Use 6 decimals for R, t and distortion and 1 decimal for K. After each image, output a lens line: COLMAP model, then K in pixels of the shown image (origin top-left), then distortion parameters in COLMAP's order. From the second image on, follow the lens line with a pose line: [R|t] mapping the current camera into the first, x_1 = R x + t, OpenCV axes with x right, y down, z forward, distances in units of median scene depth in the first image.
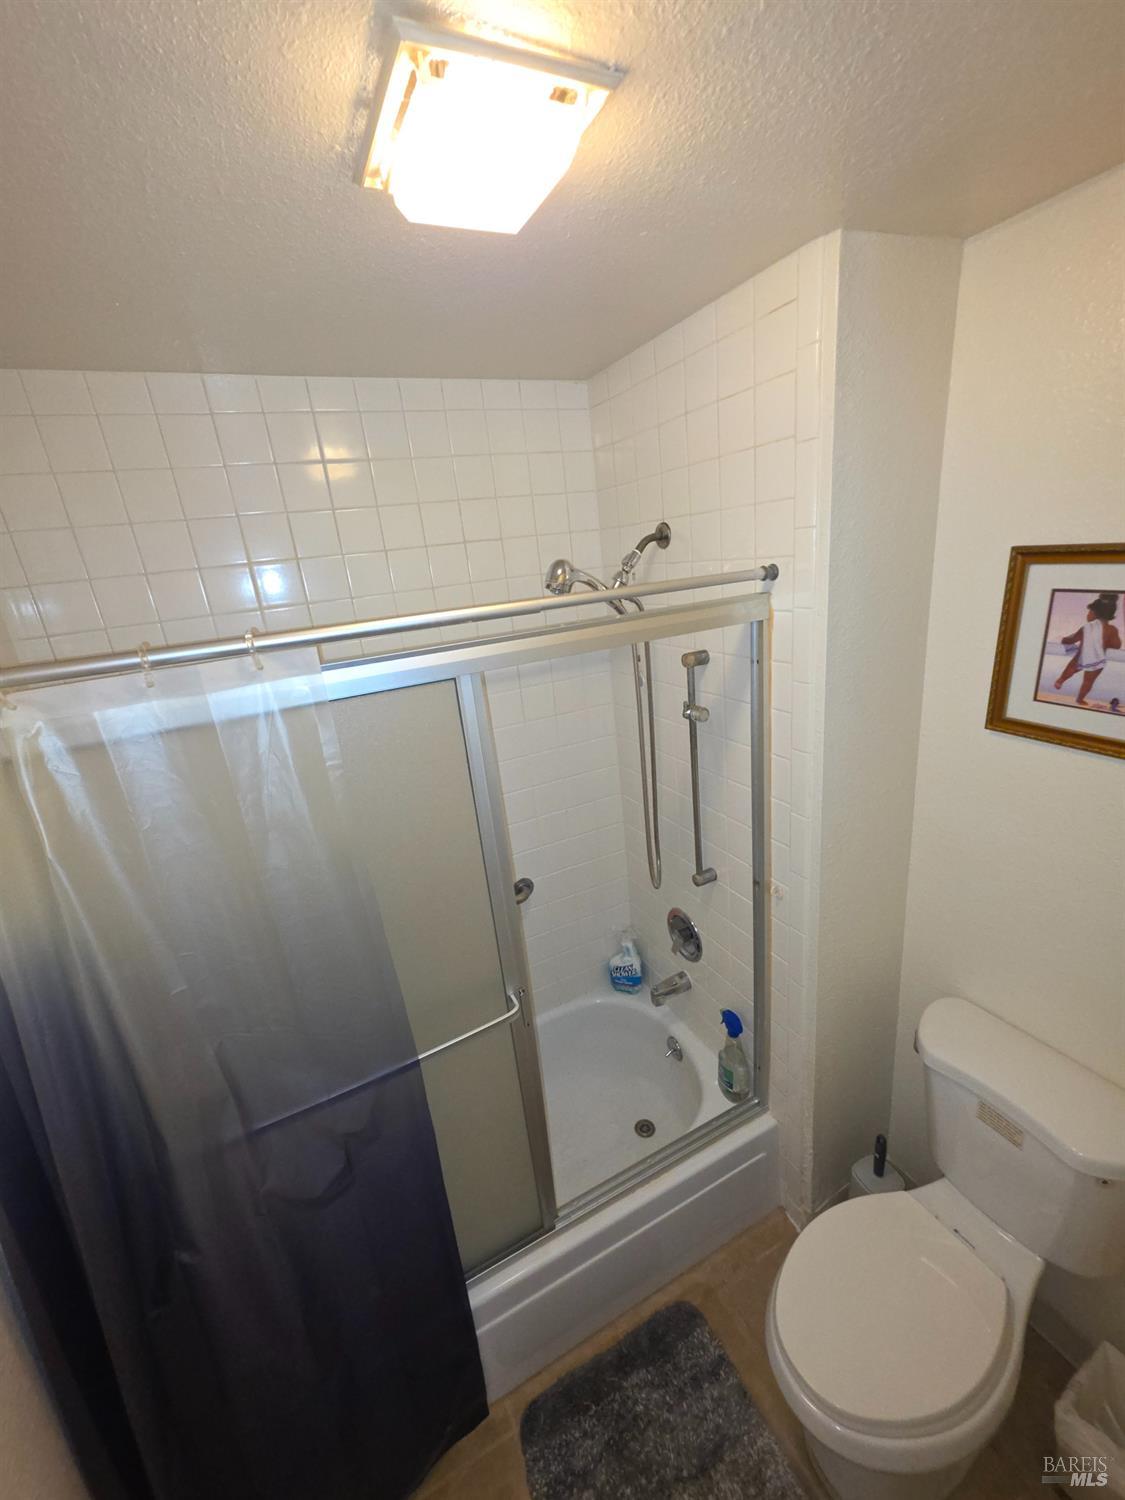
lens RADIAL K [[598.8, 0, 556.8], [0, 598.8, 742.6], [0, 0, 1]] dist [-0.001800, -0.000398]
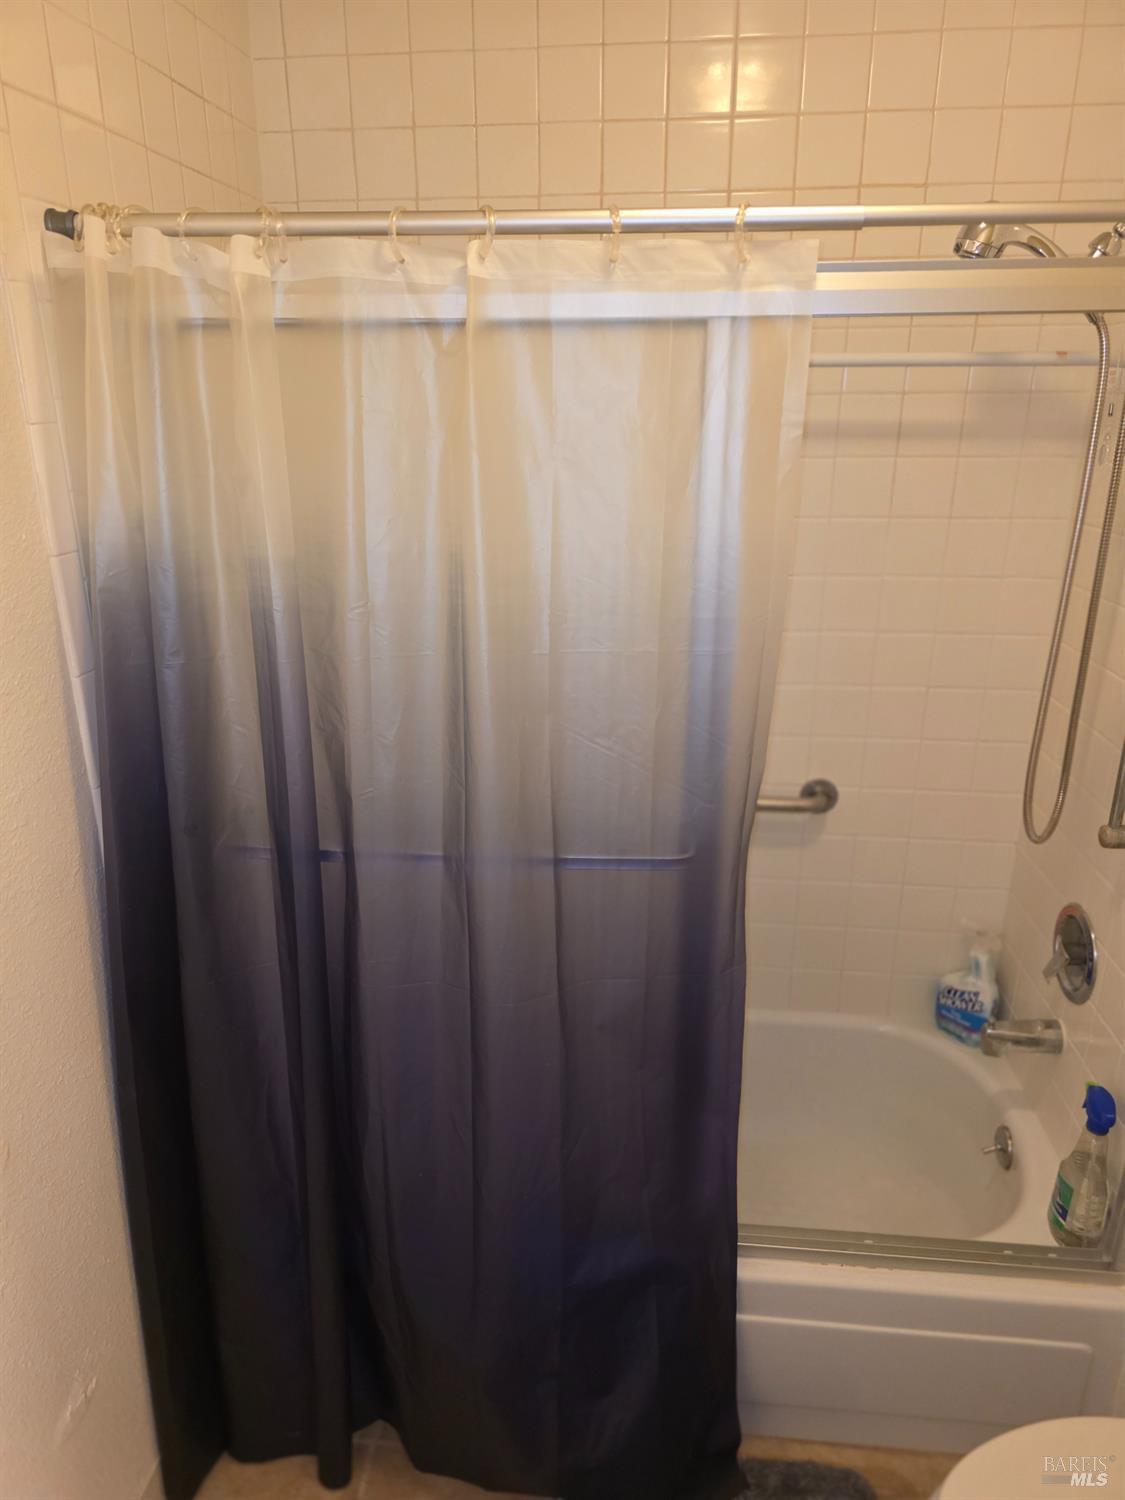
lens RADIAL K [[1019.8, 0, 570.7], [0, 1019.8, 756.8], [0, 0, 1]] dist [0.026253, -0.021865]
pose [[0.857475, 0.270500, -0.437683, 0.230243], [-0.236873, 0.962682, 0.130901, 0.171353], [0.456759, -0.008569, 0.889549, -0.061080]]
